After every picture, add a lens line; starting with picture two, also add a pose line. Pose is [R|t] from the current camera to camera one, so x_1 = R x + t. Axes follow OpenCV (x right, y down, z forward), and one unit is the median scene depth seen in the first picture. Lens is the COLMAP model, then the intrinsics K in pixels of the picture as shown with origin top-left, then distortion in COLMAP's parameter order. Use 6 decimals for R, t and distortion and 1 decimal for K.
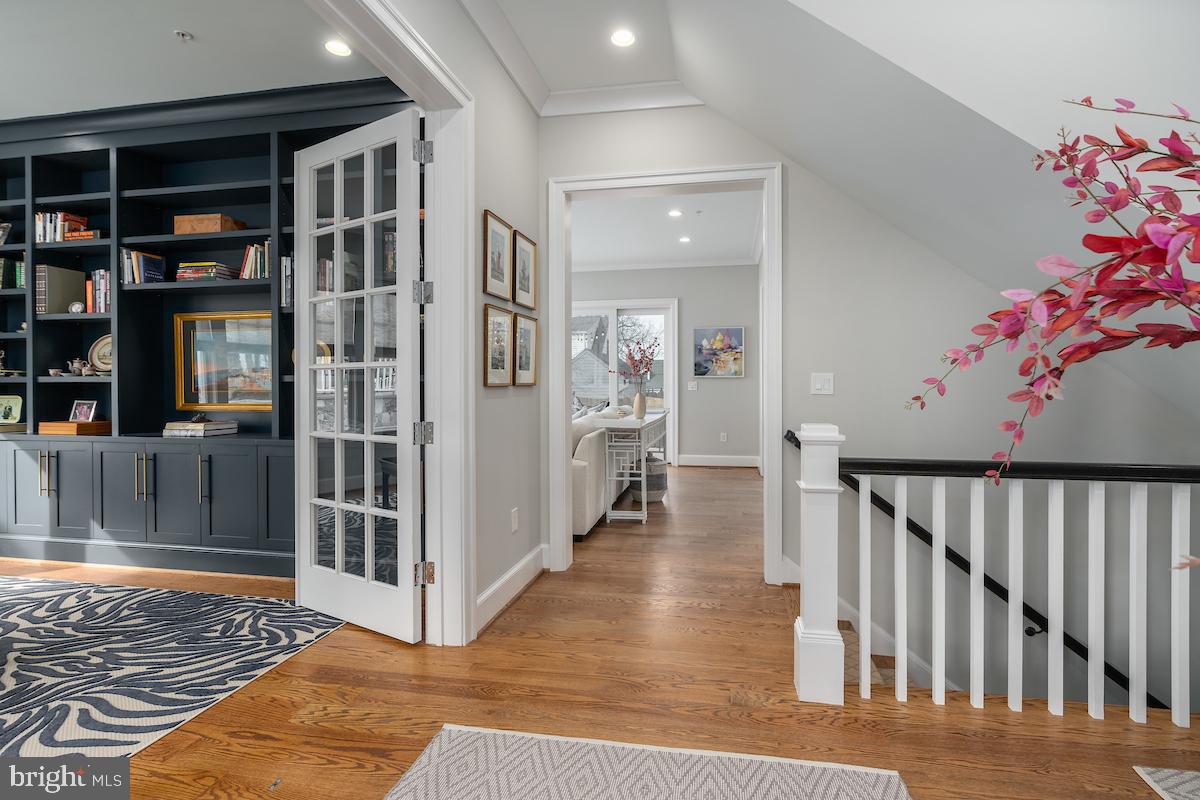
lens RADIAL K [[542.6, 0, 619.2], [0, 542.6, 377.9], [0, 0, 1]] dist [-0.014721, 0.004268]
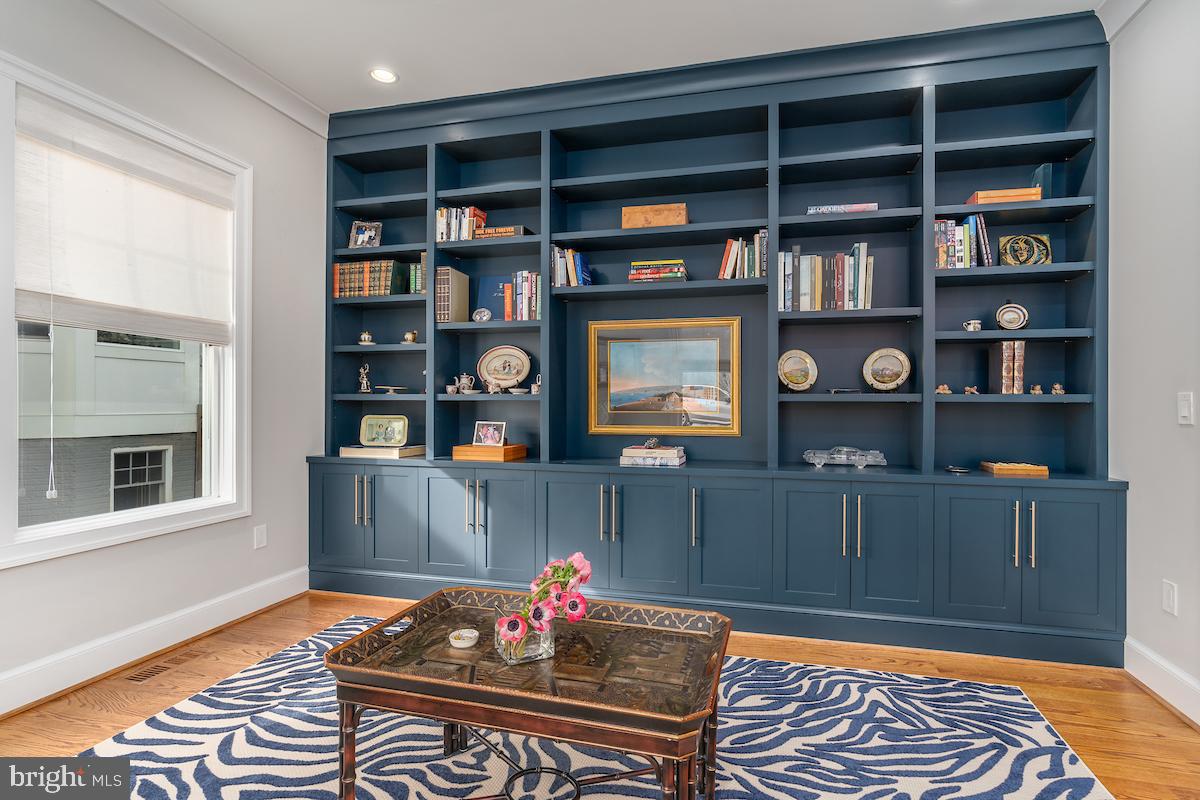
lens RADIAL K [[542.6, 0, 608.5], [0, 542.6, 404.7], [0, 0, 1]] dist [-0.014721, 0.004268]
pose [[0.997774, 0.009074, -0.066067, -0.764539], [-0.008616, 0.999937, 0.007214, 0.006855], [0.066128, -0.006629, 0.997789, 0.133402]]
